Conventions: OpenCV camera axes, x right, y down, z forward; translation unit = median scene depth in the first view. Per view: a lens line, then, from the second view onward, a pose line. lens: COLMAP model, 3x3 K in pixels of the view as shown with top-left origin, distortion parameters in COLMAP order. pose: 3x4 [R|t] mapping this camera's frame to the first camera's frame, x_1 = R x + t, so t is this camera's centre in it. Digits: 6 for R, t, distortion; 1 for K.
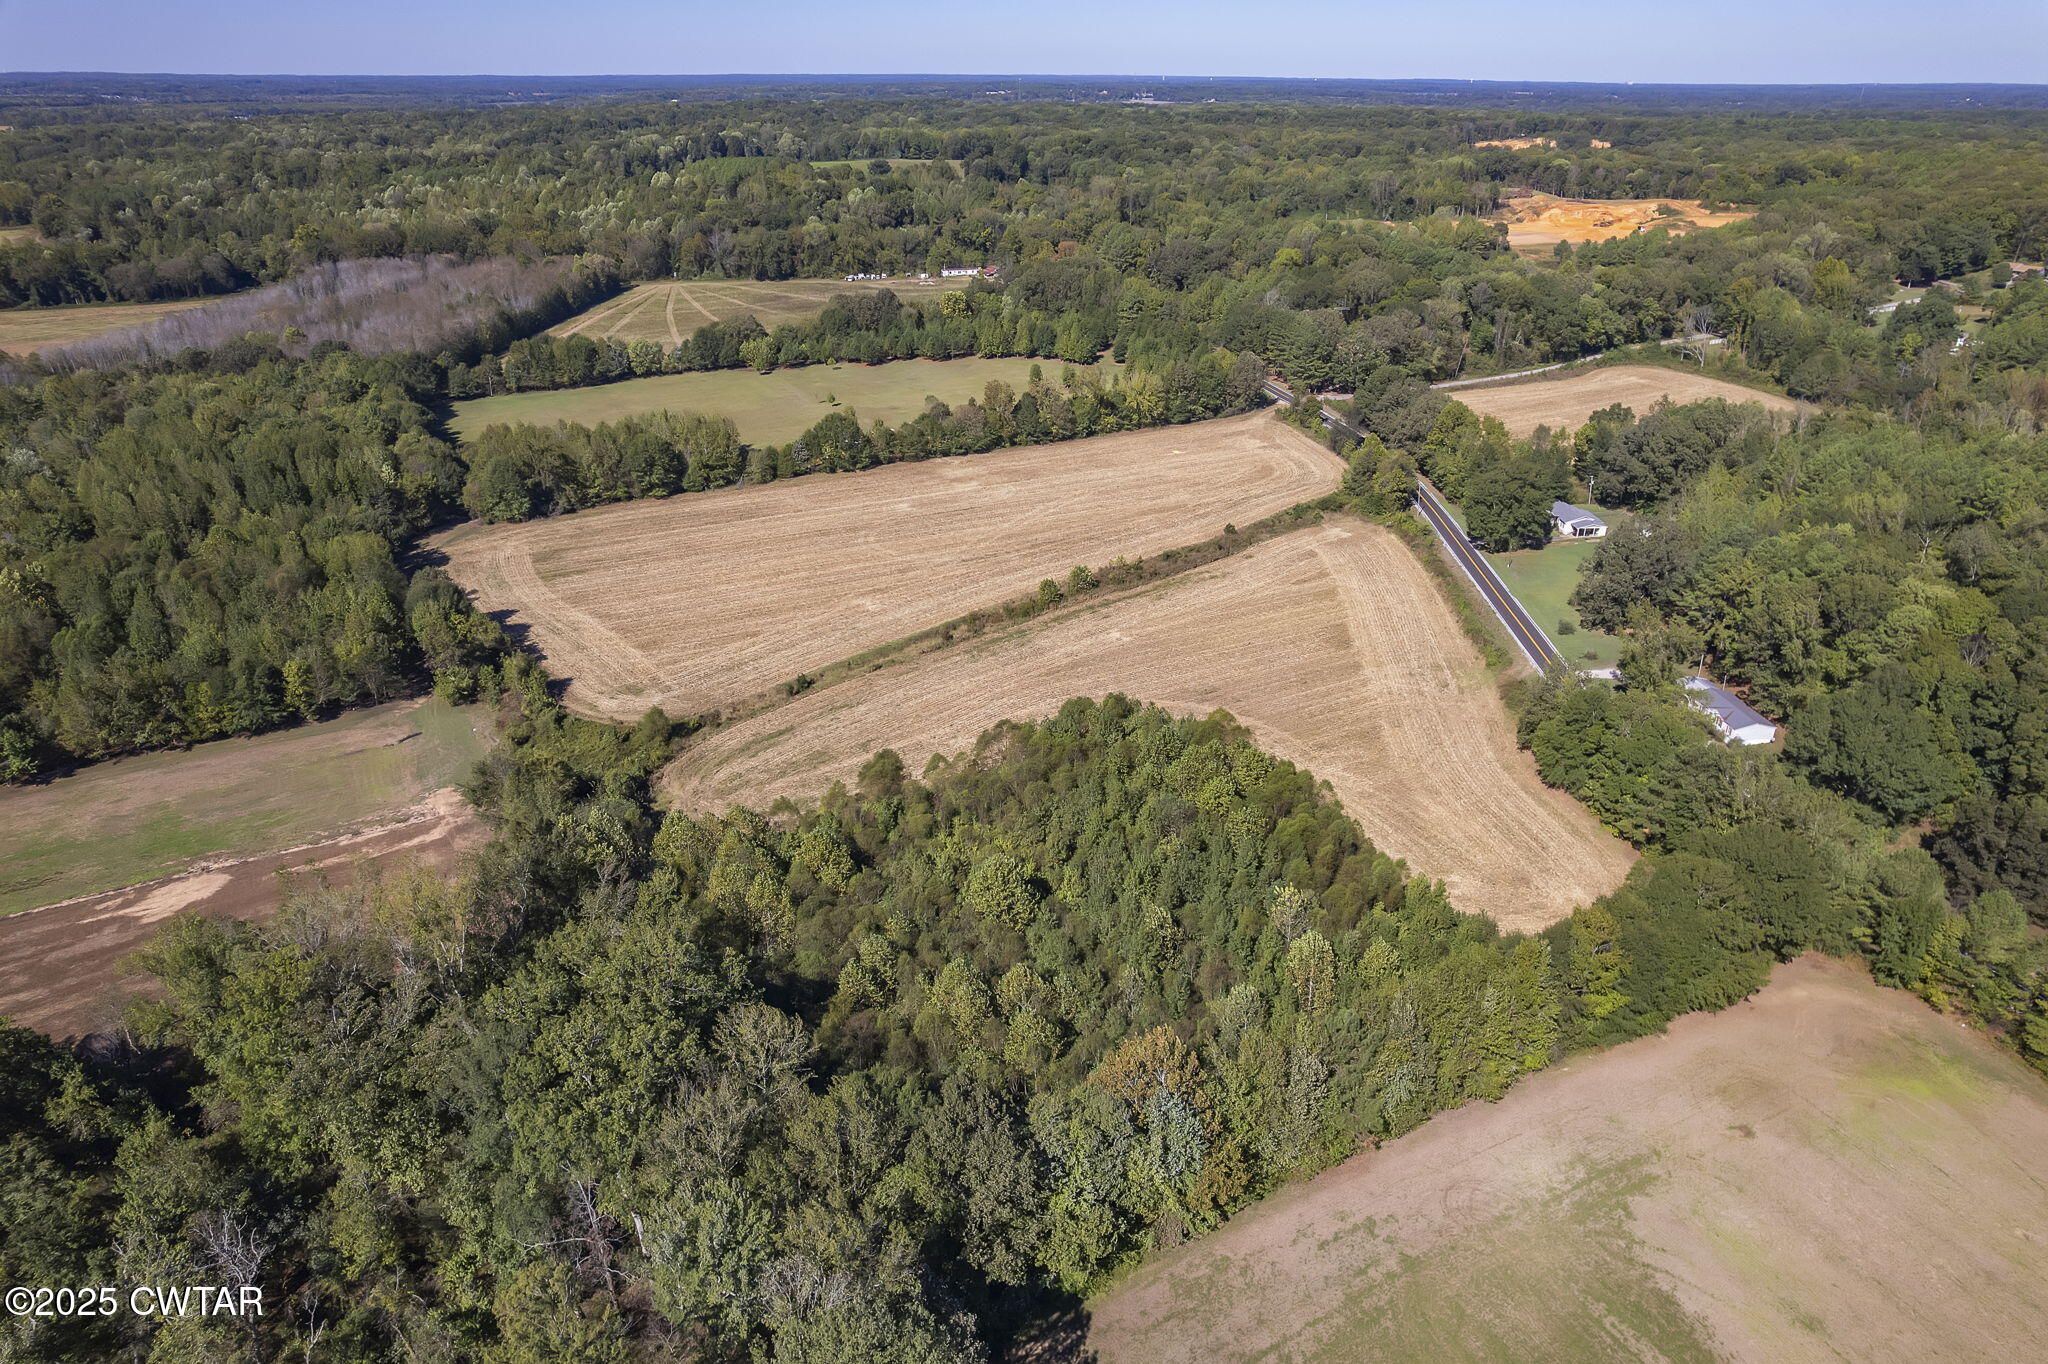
lens RADIAL K [[1319.4, 0, 1030.4], [0, 1319.4, 673.9], [0, 0, 1]] dist [-0.084440, 0.079311]
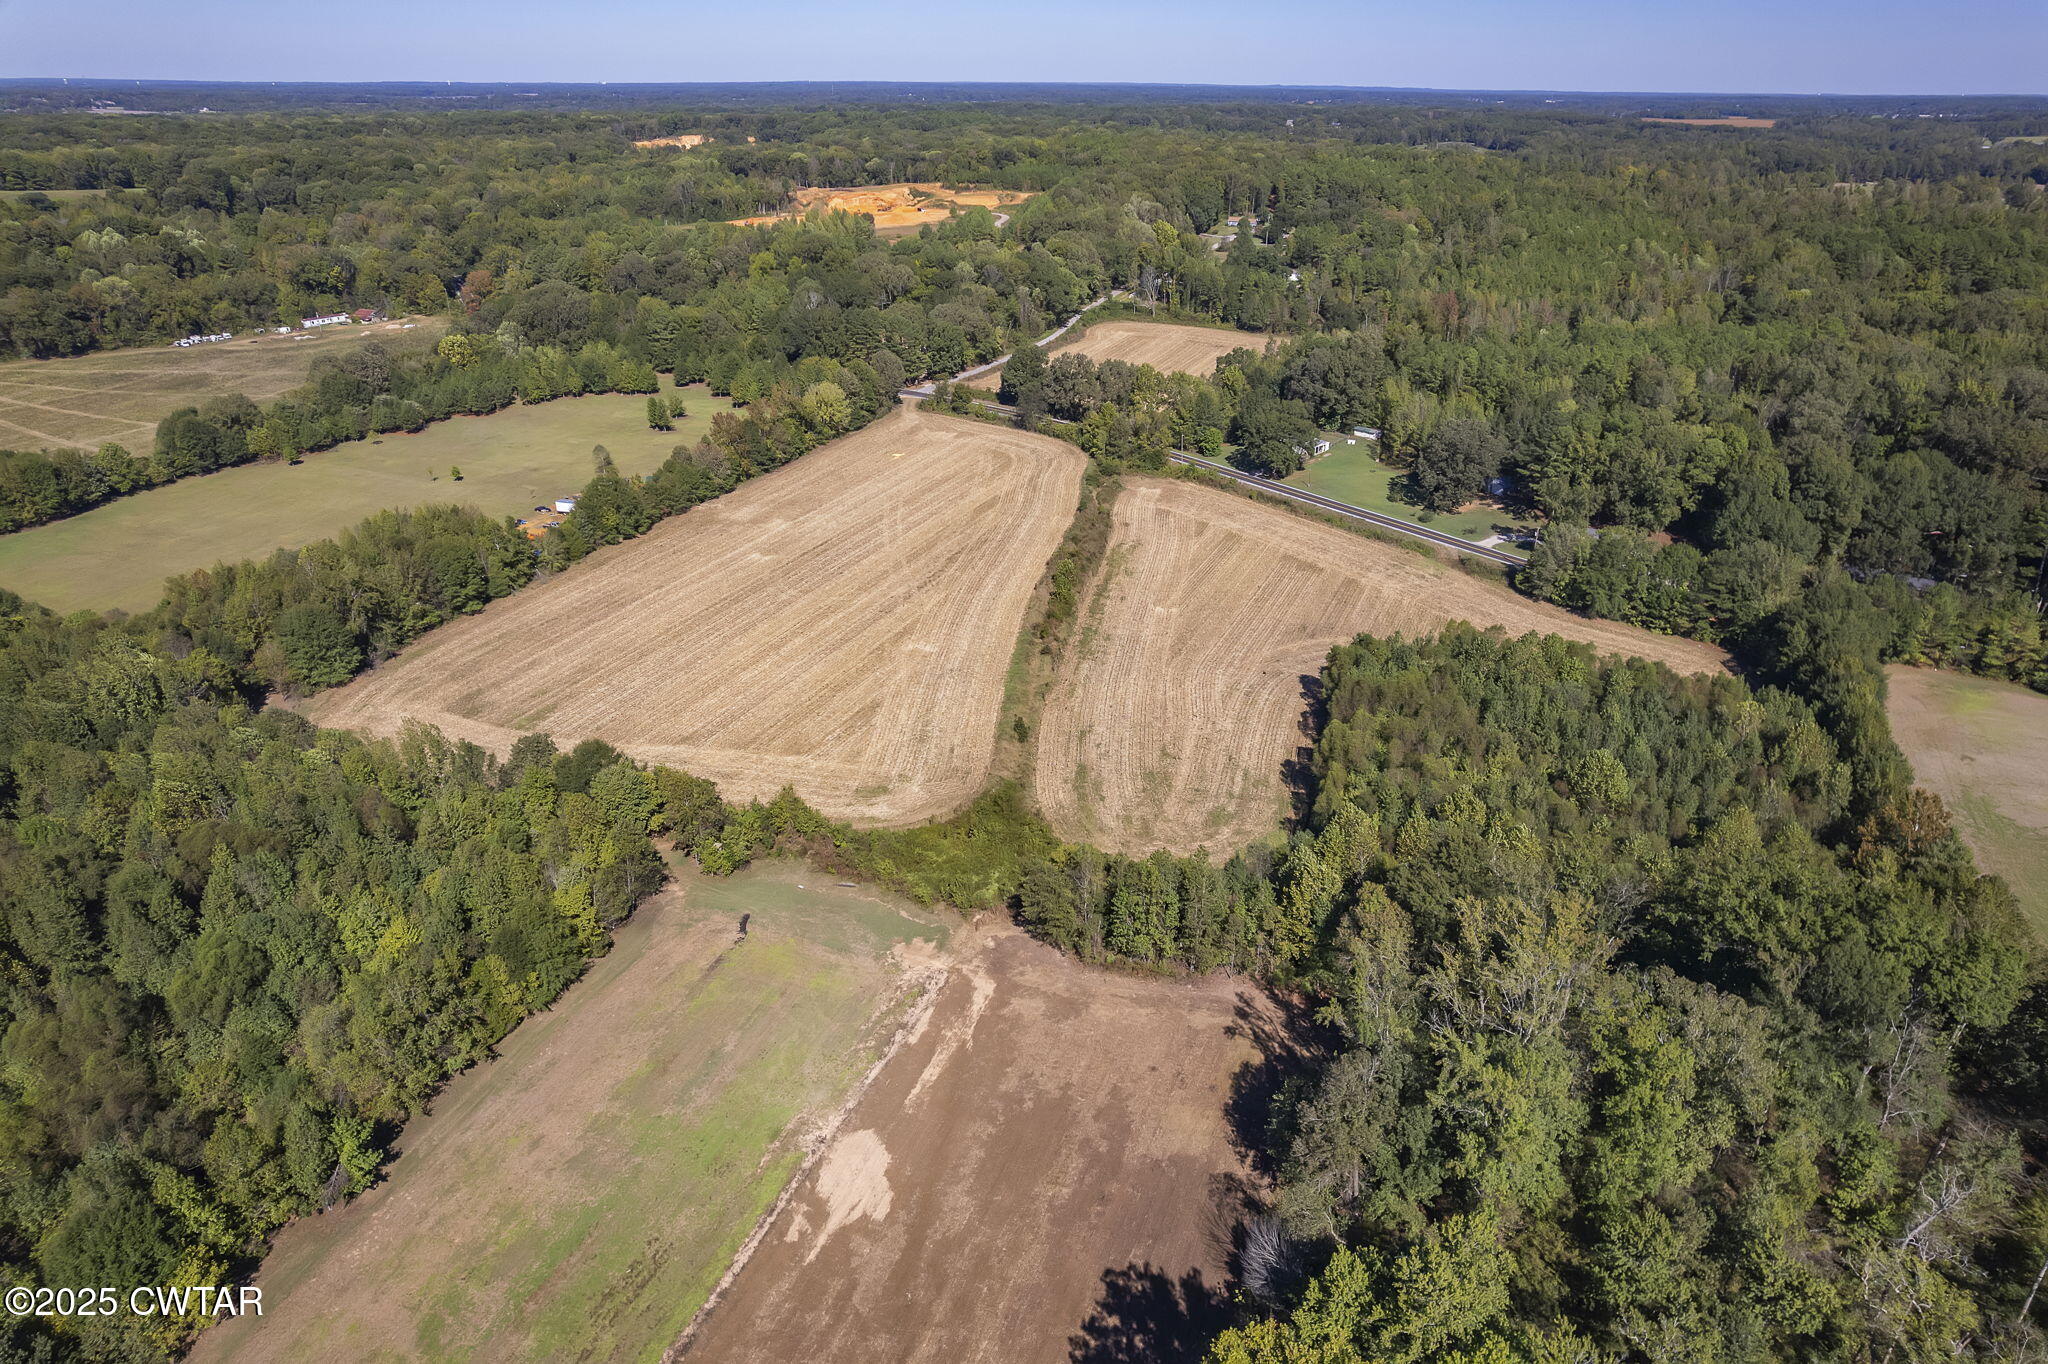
lens RADIAL K [[1319.4, 0, 1027.4], [0, 1319.4, 683.6], [0, 0, 1]] dist [-0.084440, 0.079311]
pose [[0.765956, -0.271455, 0.582772, -0.460159], [0.268245, 0.958751, 0.094022, -0.071167], [-0.584256, 0.084309, 0.807178, 0.149478]]
